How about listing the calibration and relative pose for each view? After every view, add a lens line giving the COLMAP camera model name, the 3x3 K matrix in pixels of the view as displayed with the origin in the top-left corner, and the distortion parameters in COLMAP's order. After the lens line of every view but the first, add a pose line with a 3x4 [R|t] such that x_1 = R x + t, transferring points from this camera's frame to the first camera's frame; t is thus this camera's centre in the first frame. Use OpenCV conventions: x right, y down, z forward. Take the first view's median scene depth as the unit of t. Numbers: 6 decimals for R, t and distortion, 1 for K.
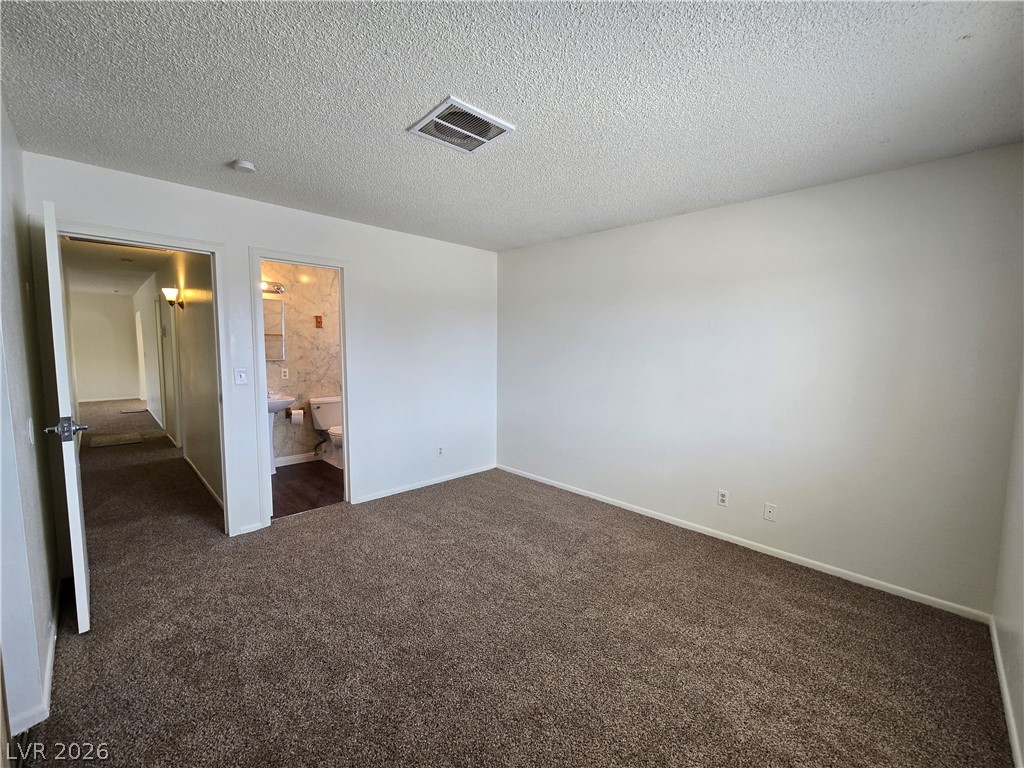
lens RADIAL K [[413.7, 0, 515.2], [0, 413.7, 382.4], [0, 0, 1]] dist [-0.001017, -0.000040]
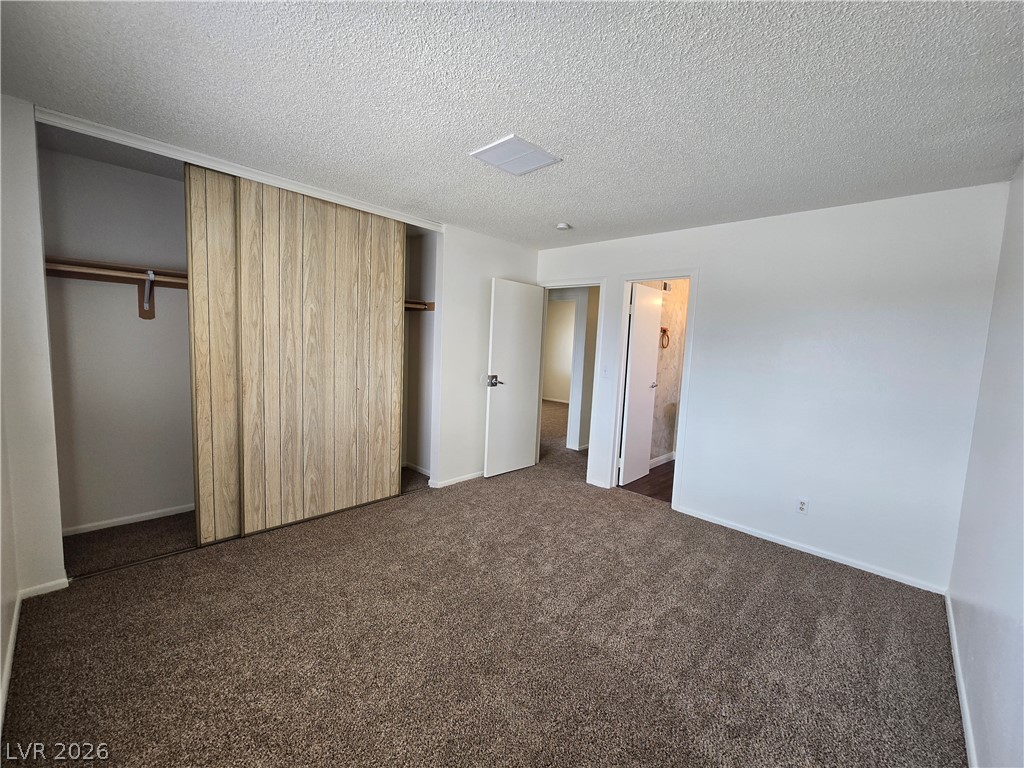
lens RADIAL K [[413.7, 0, 515.2], [0, 413.7, 382.4], [0, 0, 1]] dist [-0.001017, -0.000040]
pose [[0.043365, 0.086910, -0.995272, 0.609555], [-0.135519, 0.987513, 0.080328, -0.041377], [0.989825, 0.131395, 0.054601, 0.565841]]
